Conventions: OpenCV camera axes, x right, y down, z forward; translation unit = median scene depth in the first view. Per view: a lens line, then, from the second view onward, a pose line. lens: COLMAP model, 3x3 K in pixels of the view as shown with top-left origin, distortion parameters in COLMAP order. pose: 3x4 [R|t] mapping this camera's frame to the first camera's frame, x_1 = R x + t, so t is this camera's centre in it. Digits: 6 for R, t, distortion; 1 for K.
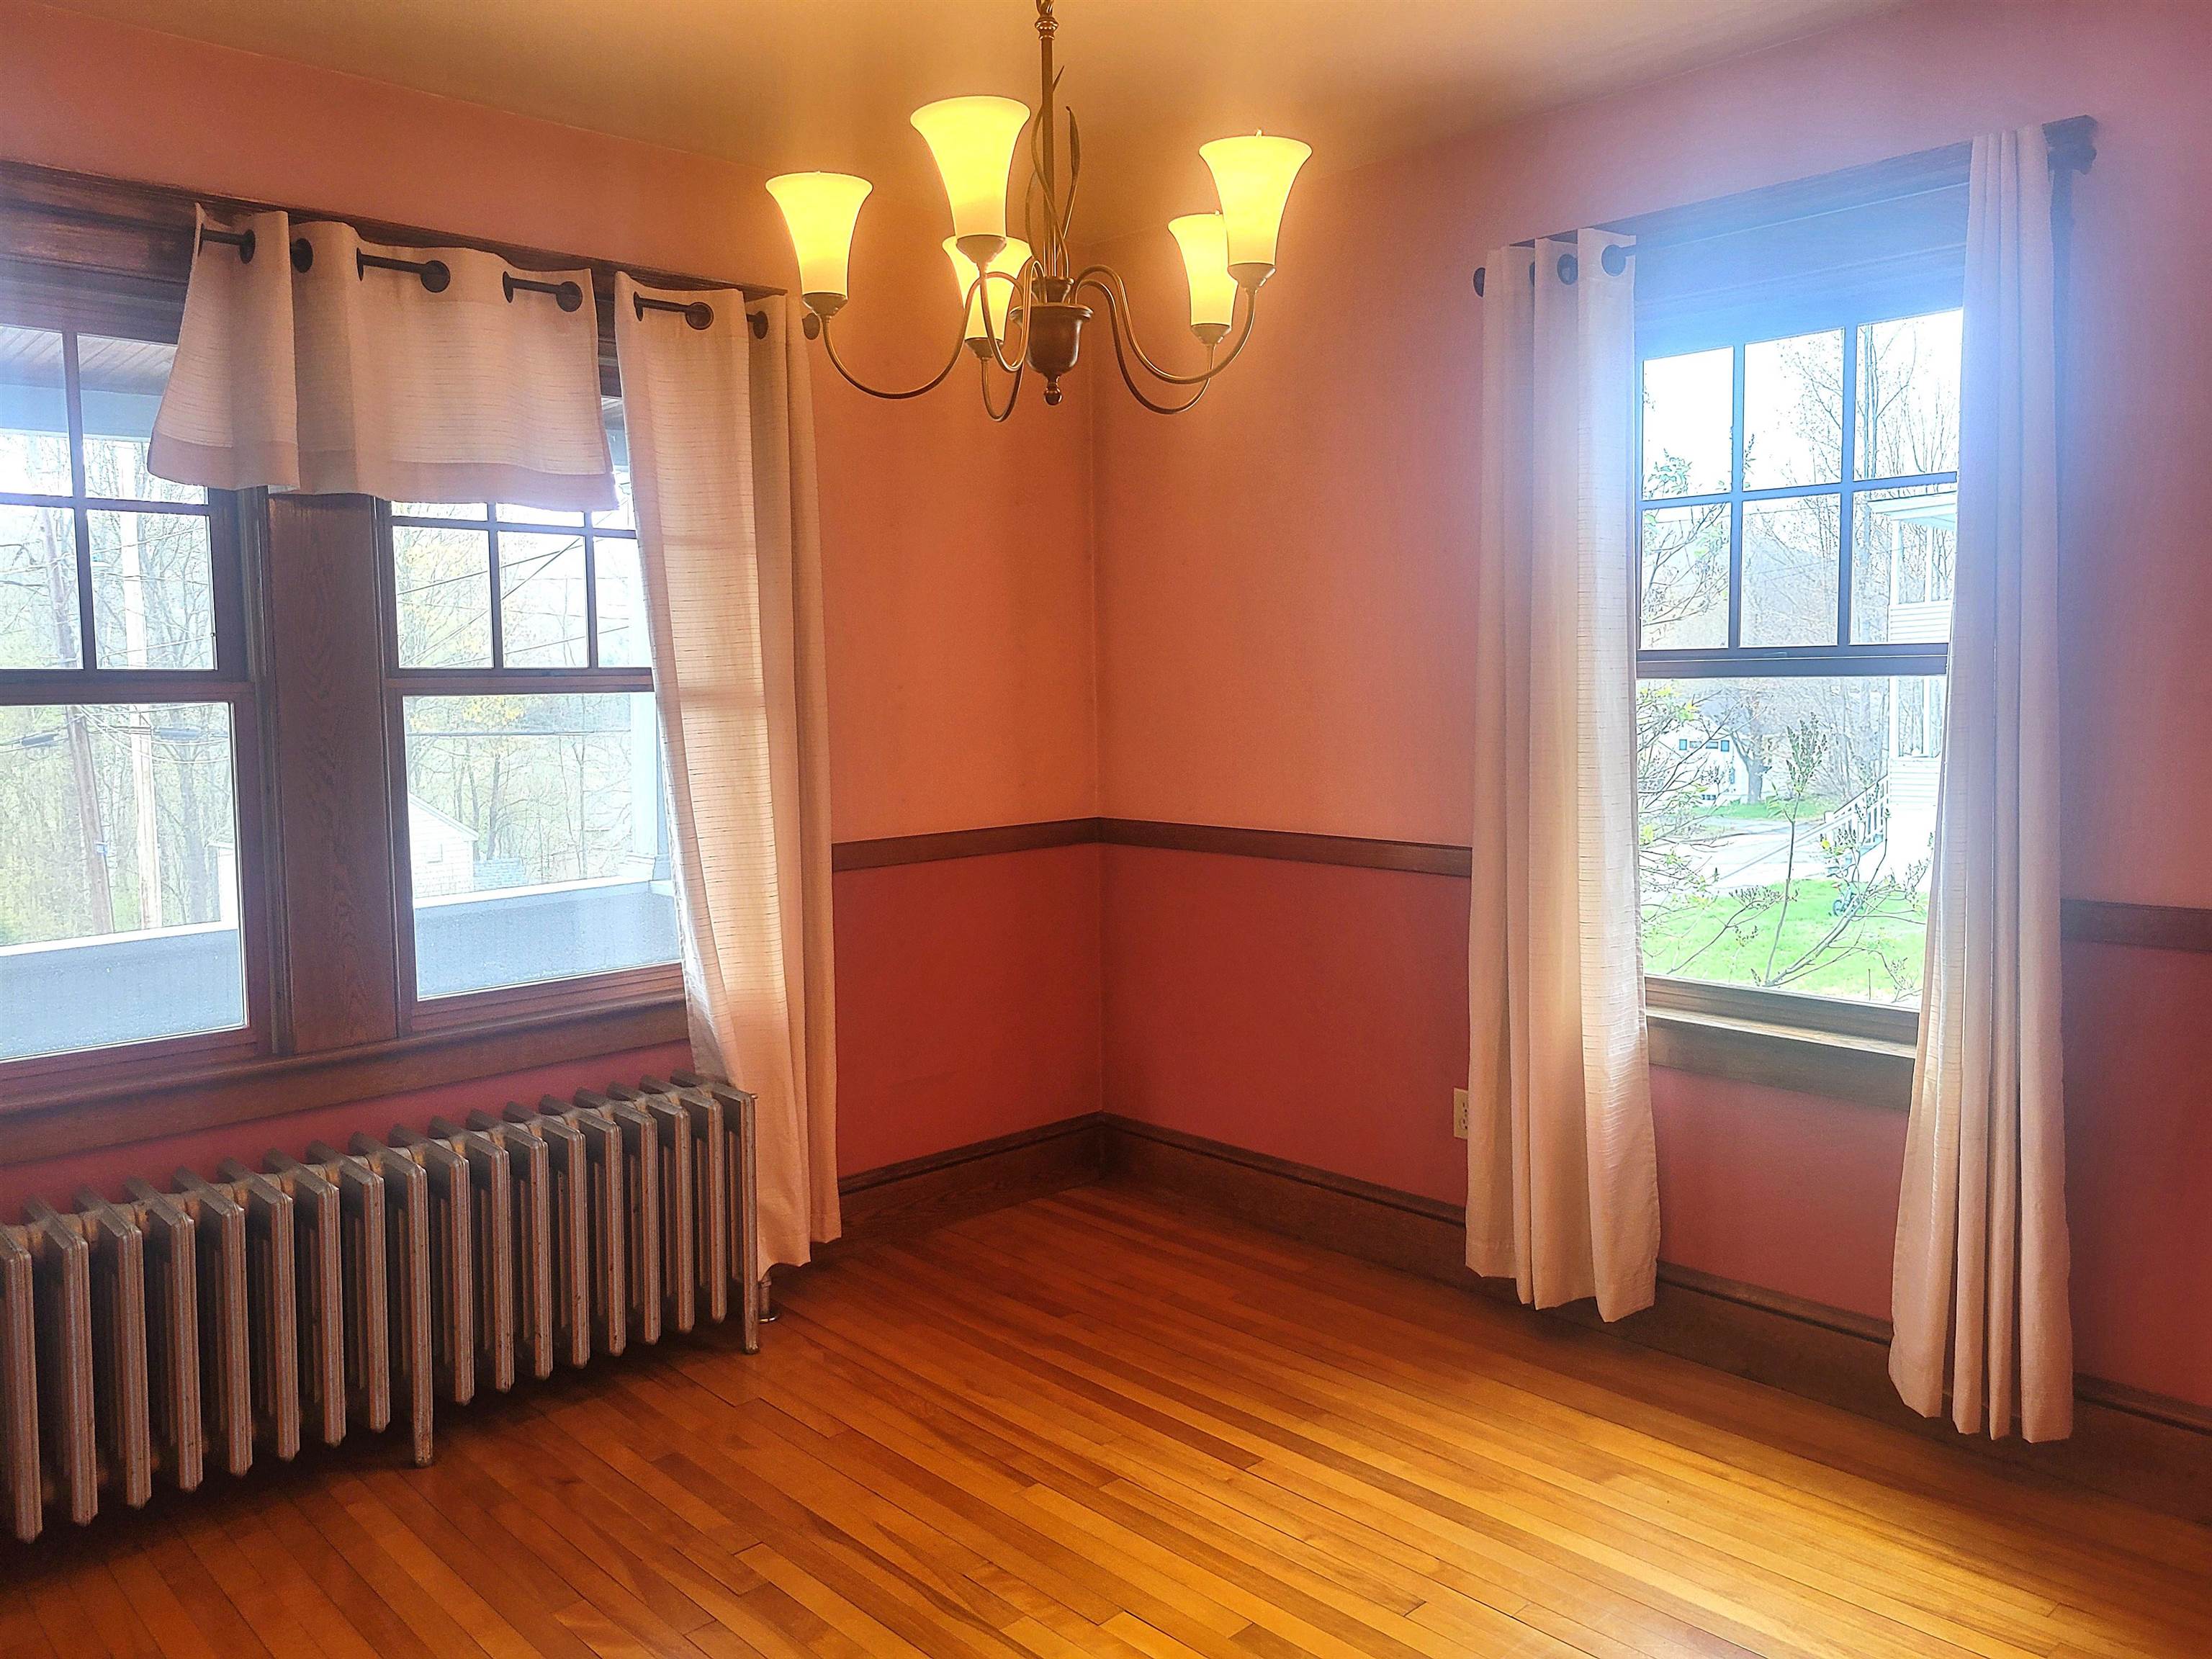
lens RADIAL K [[1647.2, 0, 1143.4], [0, 1647.2, 801.0], [0, 0, 1]] dist [0.044251, -0.023319]
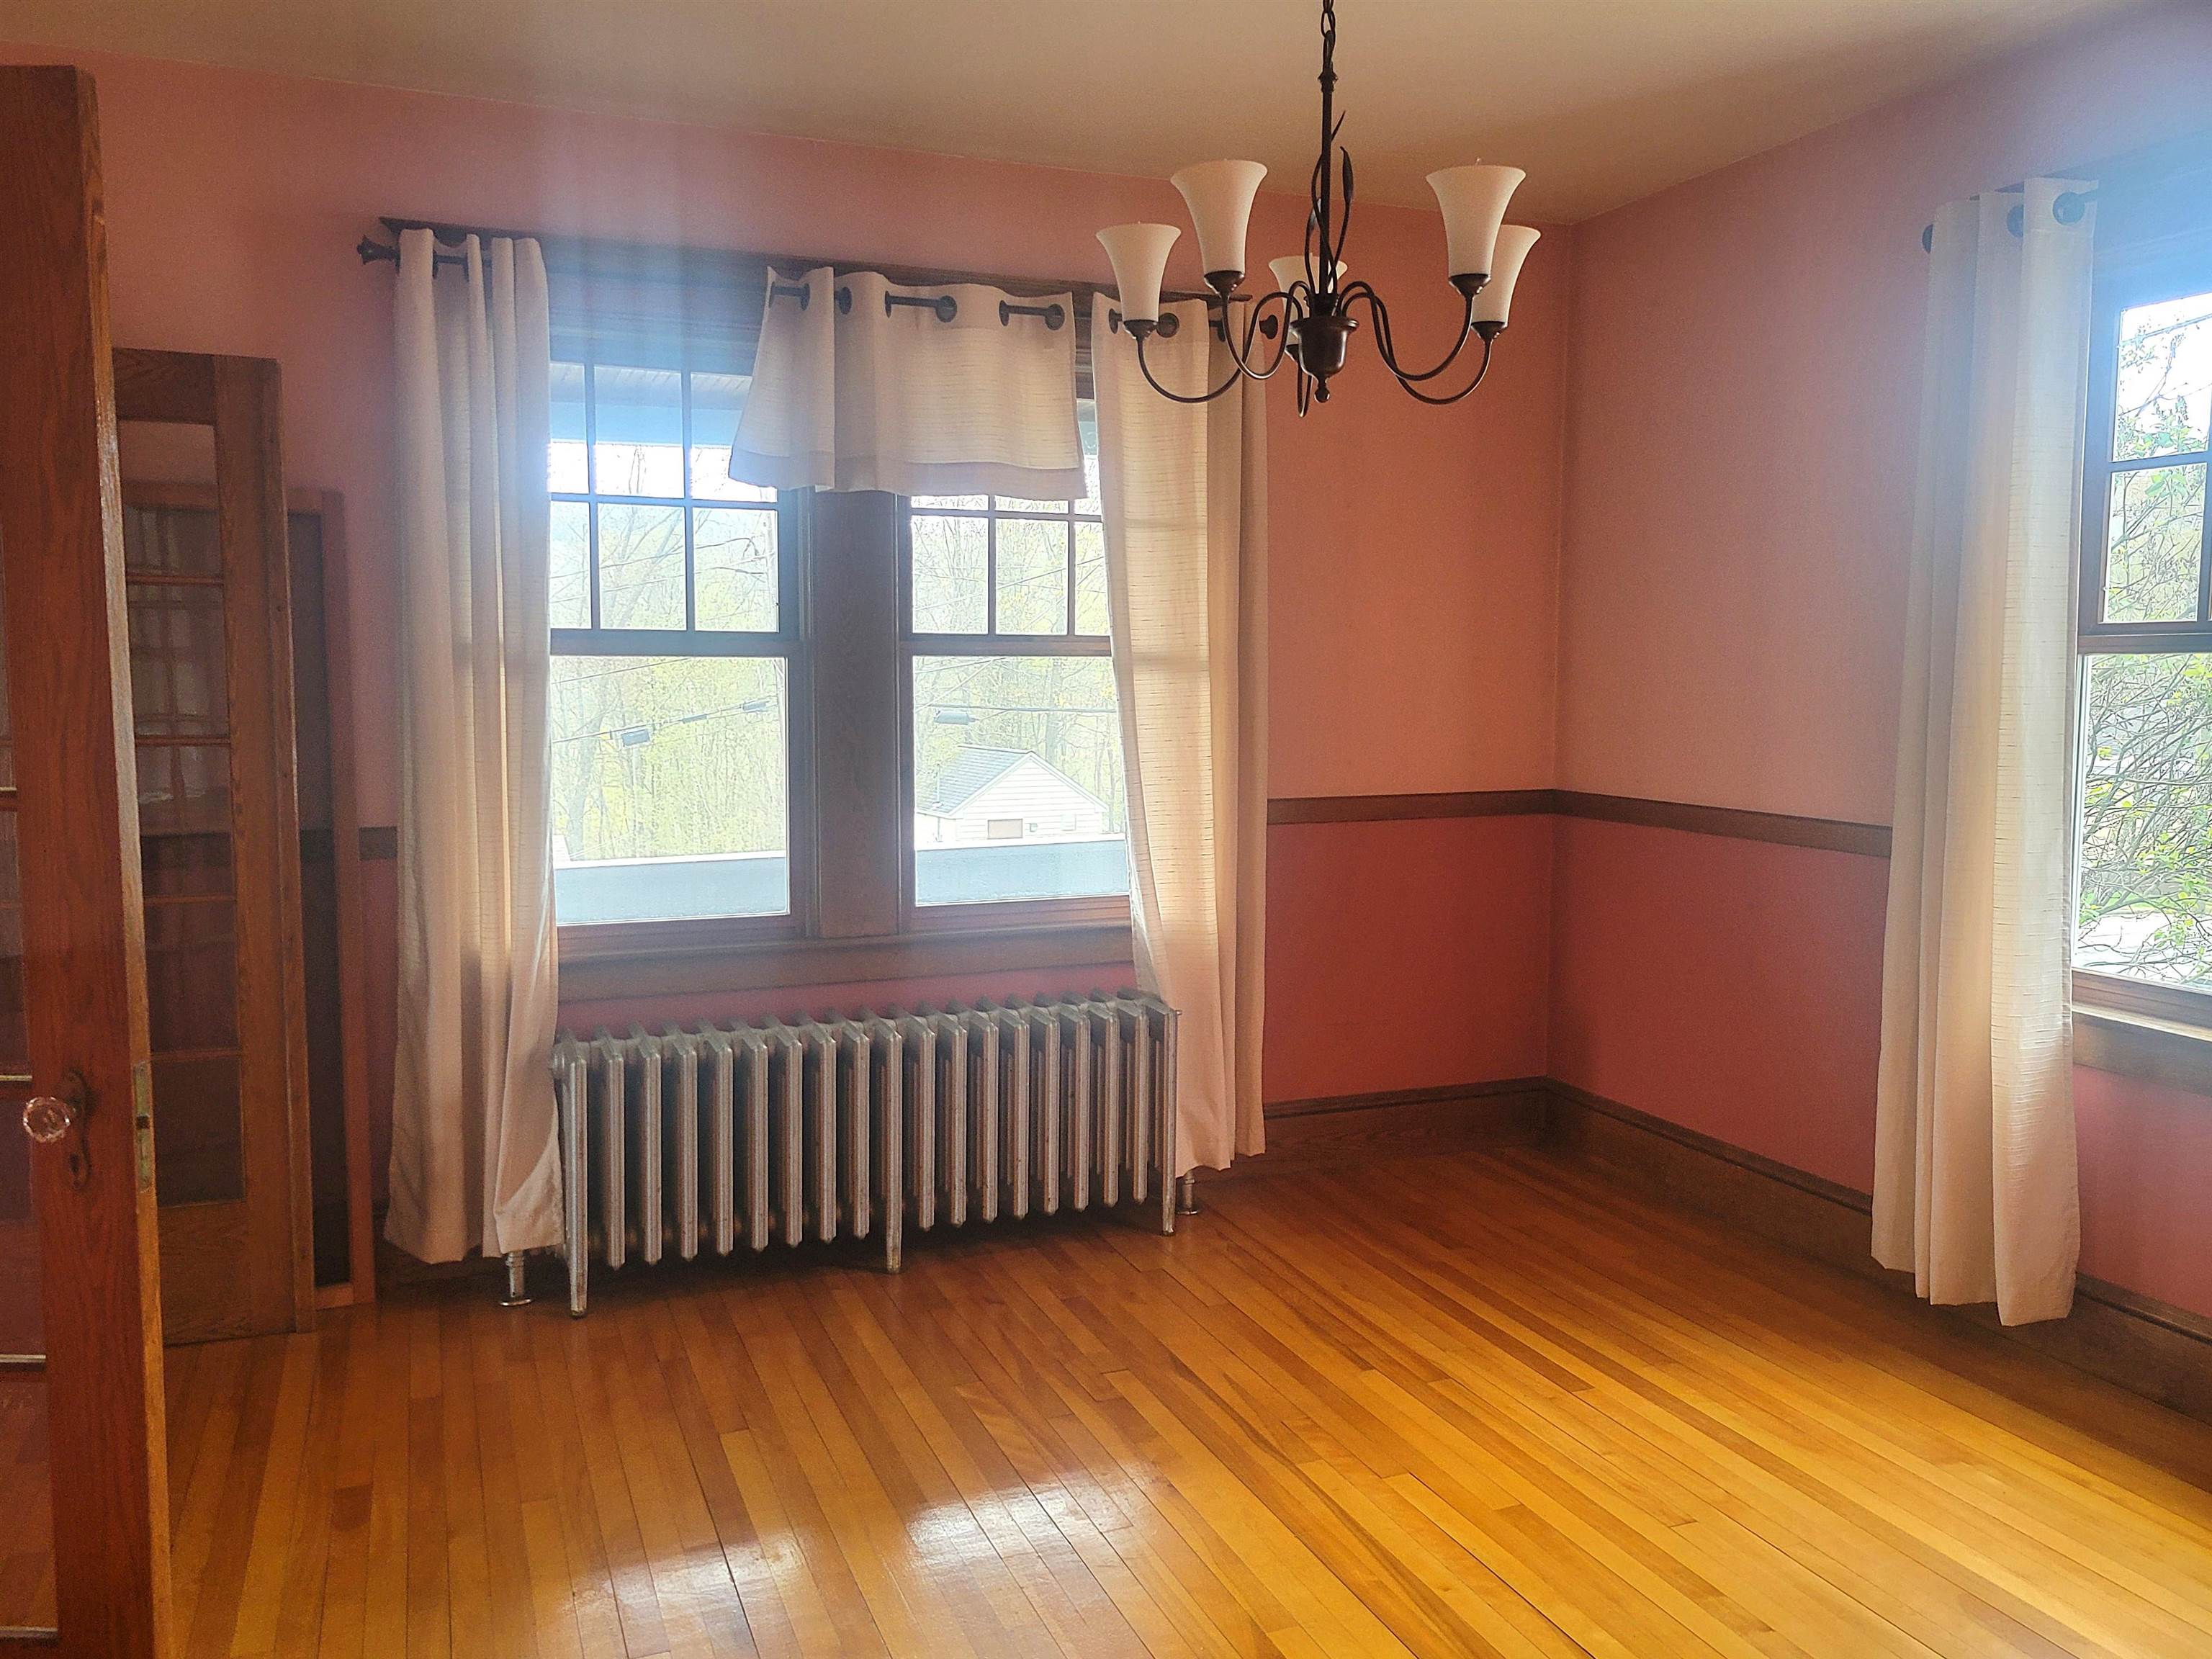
lens RADIAL K [[1647.2, 0, 1111.2], [0, 1647.2, 809.4], [0, 0, 1]] dist [0.044251, -0.023319]
pose [[0.933894, 0.046999, -0.354448, 0.124431], [-0.041352, 0.998868, 0.023495, 0.015130], [0.355151, -0.007285, 0.934781, -0.081721]]
